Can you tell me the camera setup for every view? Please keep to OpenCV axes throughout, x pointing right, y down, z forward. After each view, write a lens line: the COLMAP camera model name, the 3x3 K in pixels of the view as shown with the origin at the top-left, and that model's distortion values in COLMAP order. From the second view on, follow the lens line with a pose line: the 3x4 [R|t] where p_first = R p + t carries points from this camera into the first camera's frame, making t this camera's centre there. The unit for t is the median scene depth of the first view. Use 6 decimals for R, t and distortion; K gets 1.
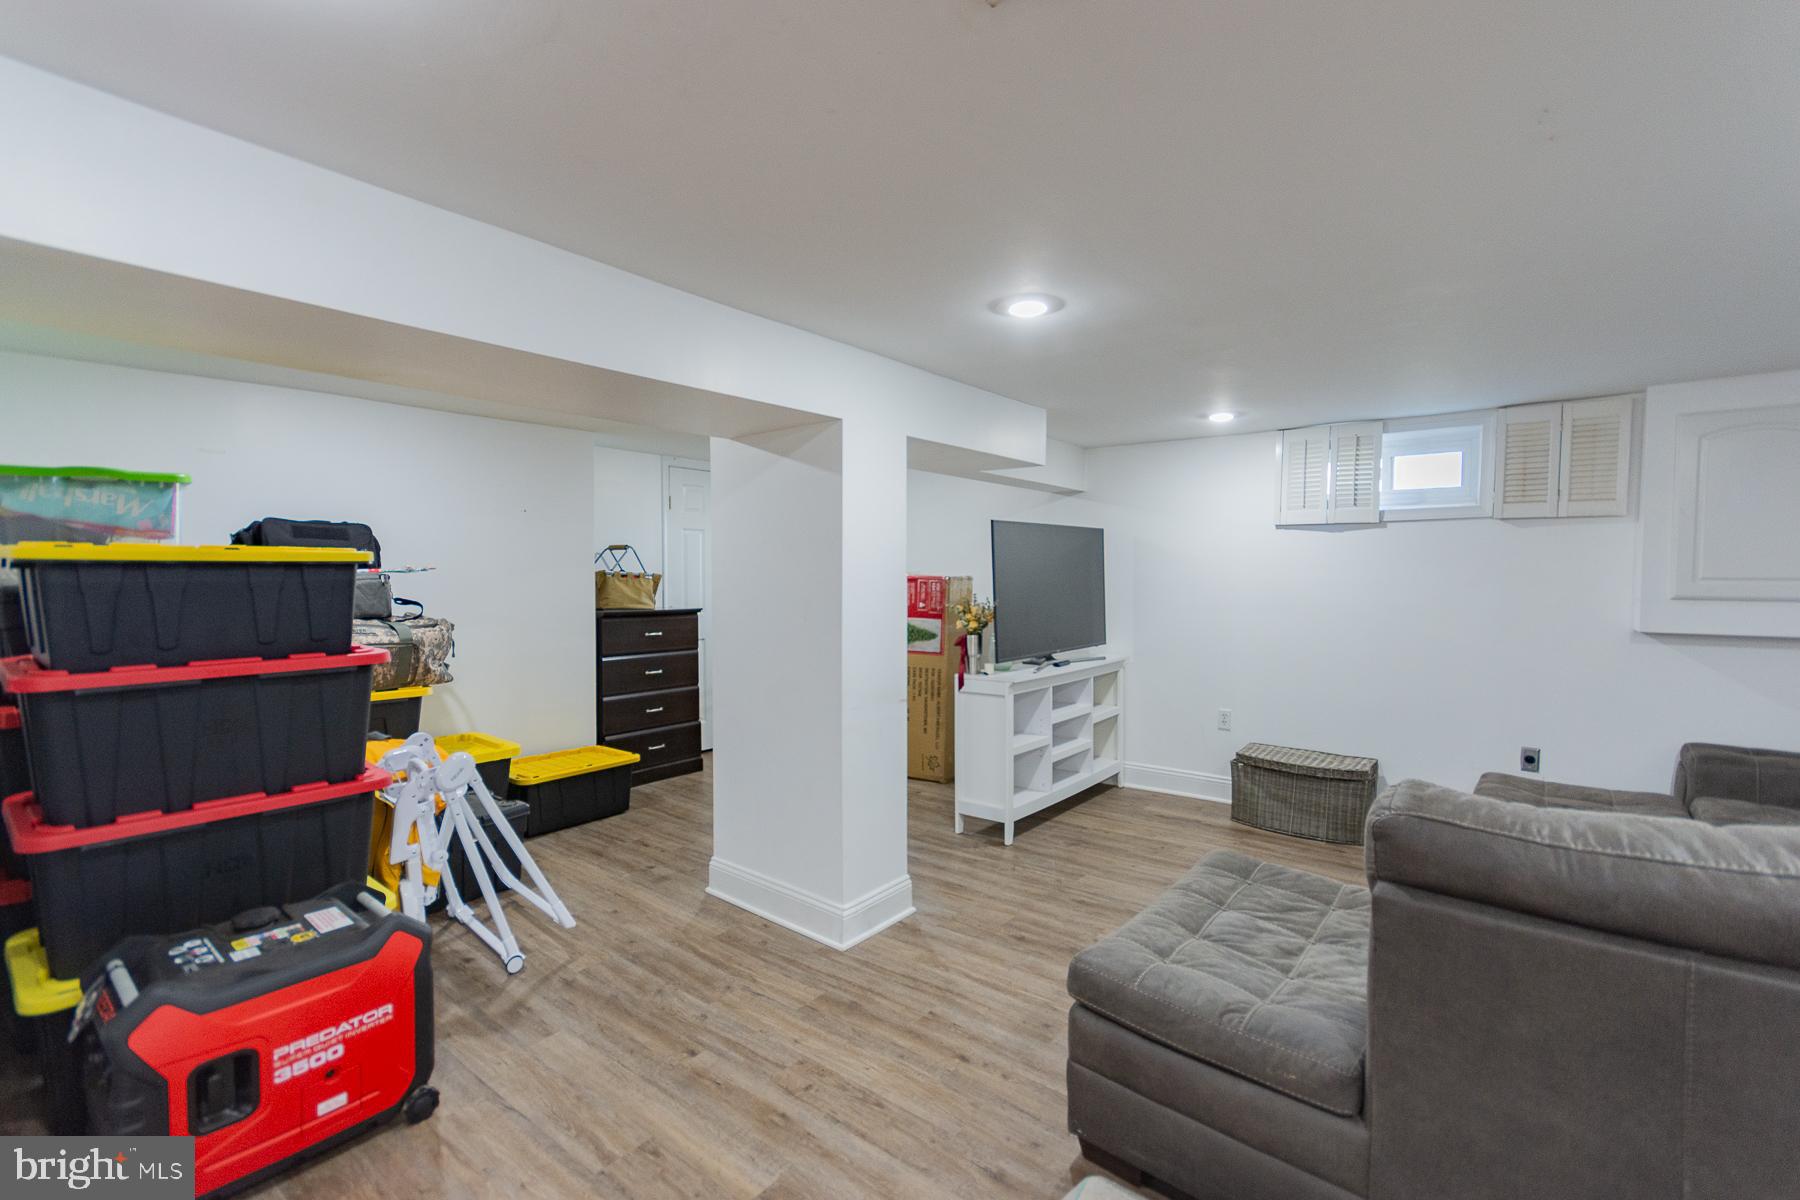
lens RADIAL K [[802.7, 0, 890.1], [0, 802.7, 598.8], [0, 0, 1]] dist [0.011289, -0.000702]
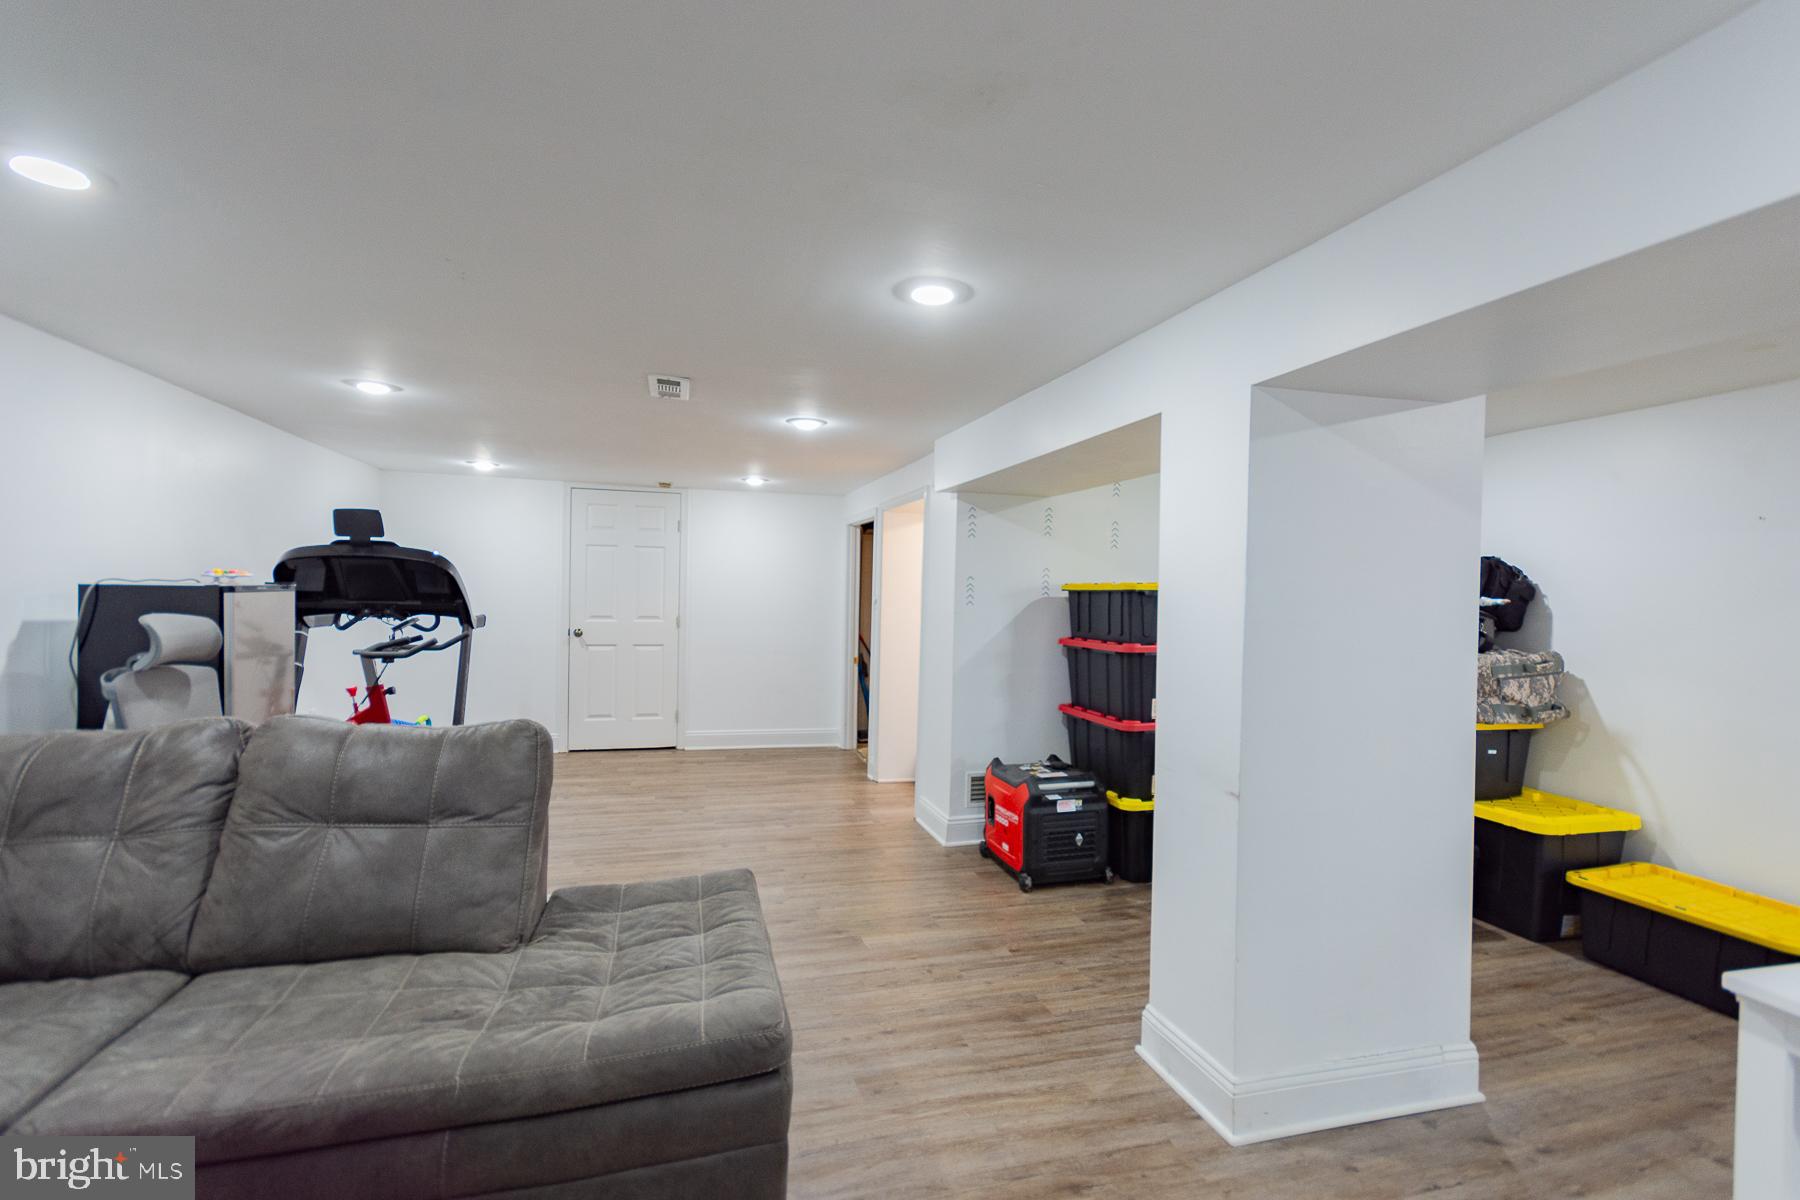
lens RADIAL K [[802.7, 0, 890.1], [0, 802.7, 598.8], [0, 0, 1]] dist [0.011289, -0.000702]
pose [[-0.570108, 0.002837, -0.821565, 0.646979], [-0.051396, 0.997912, 0.039112, -0.040624], [0.819960, 0.064523, -0.568772, 1.039010]]
